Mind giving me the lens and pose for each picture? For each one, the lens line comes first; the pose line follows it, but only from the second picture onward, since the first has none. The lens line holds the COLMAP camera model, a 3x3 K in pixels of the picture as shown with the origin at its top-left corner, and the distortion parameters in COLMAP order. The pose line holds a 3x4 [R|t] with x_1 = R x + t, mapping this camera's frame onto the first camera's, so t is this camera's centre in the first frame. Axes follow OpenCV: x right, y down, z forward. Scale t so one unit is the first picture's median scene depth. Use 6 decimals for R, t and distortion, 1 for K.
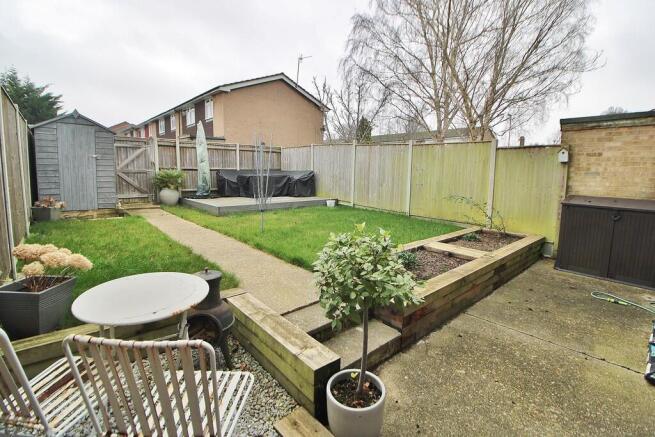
lens RADIAL K [[302.8, 0, 327.5], [0, 302.8, 218.5], [0, 0, 1]] dist [-0.010811, -0.000463]
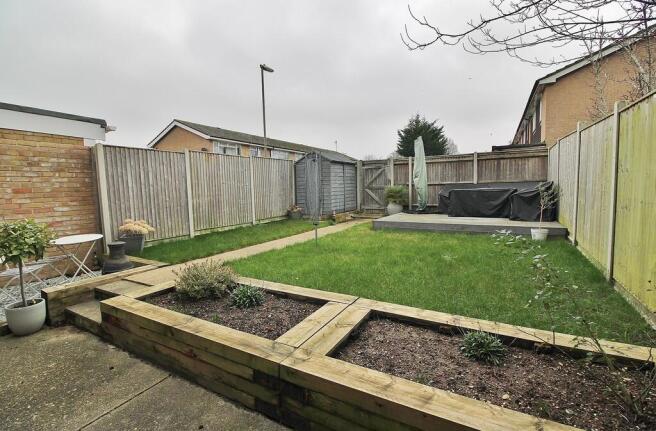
lens RADIAL K [[307.4, 0, 328.0], [0, 307.4, 215.5], [0, 0, 1]] dist [0.002432, -0.009967]
pose [[0.308283, 0.070210, -0.948700, 0.482057], [-0.122447, 0.991906, 0.033618, -0.058604], [0.943381, 0.105801, 0.314384, 0.413883]]
